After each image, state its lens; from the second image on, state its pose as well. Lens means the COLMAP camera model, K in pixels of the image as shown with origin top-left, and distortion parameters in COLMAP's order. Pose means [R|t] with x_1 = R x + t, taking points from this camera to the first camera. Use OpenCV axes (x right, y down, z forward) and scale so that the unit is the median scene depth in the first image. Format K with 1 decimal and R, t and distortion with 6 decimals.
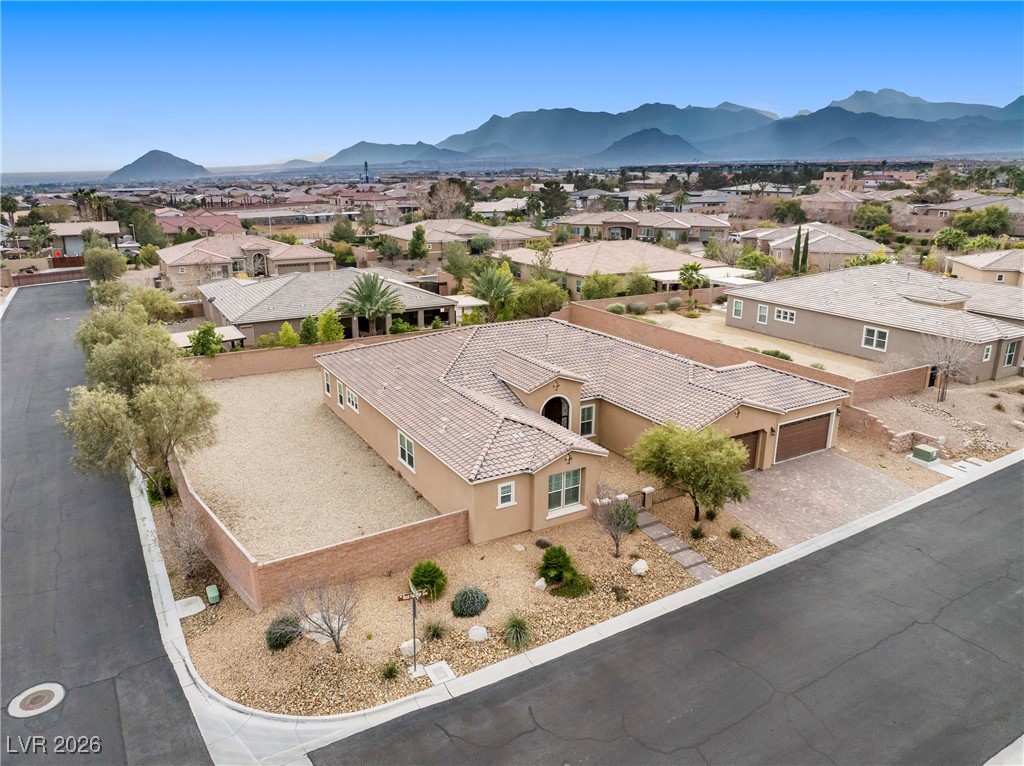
lens RADIAL K [[719.4, 0, 512.0], [0, 719.4, 383.0], [0, 0, 1]] dist [-0.042555, 0.007412]
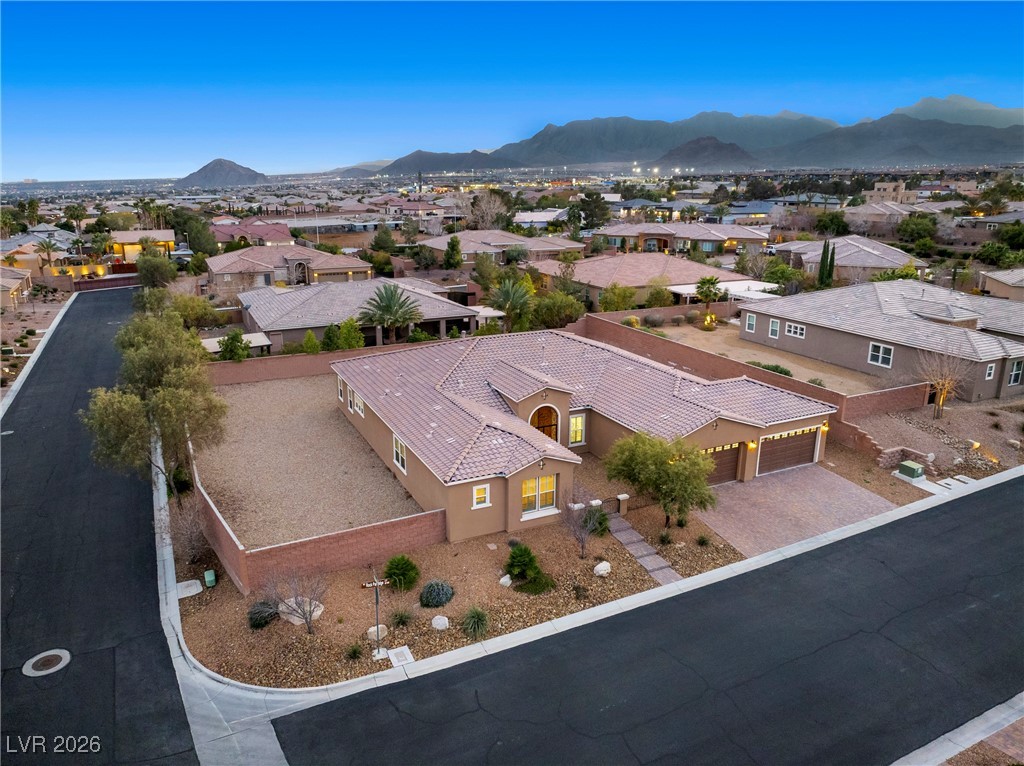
lens RADIAL K [[719.4, 0, 512.0], [0, 719.4, 383.0], [0, 0, 1]] dist [-0.042555, 0.007412]
pose [[0.997358, 0.019076, -0.070096, 0.069053], [-0.019829, 0.999753, -0.010053, -0.002456], [0.069887, 0.011417, 0.997490, -0.041953]]
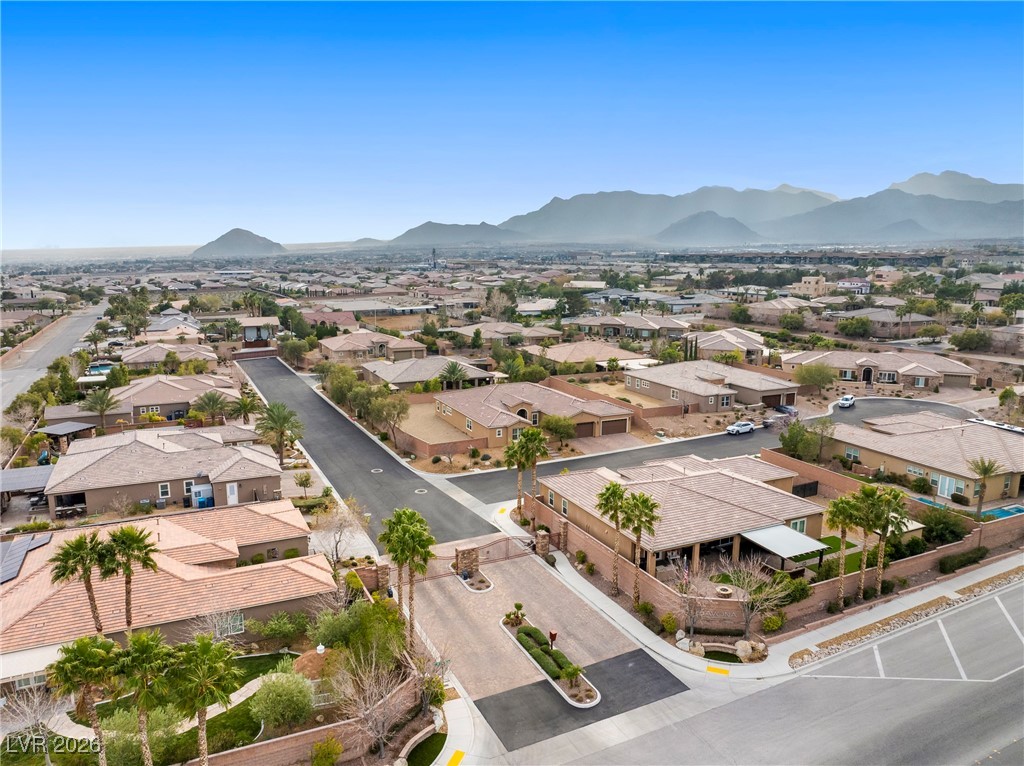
lens RADIAL K [[719.4, 0, 512.0], [0, 719.4, 383.0], [0, 0, 1]] dist [-0.042555, 0.007412]
pose [[0.996591, 0.019801, -0.080088, 0.195786], [-0.027917, 0.994443, -0.101512, 0.164069], [0.077633, 0.103402, 0.991605, -1.447946]]
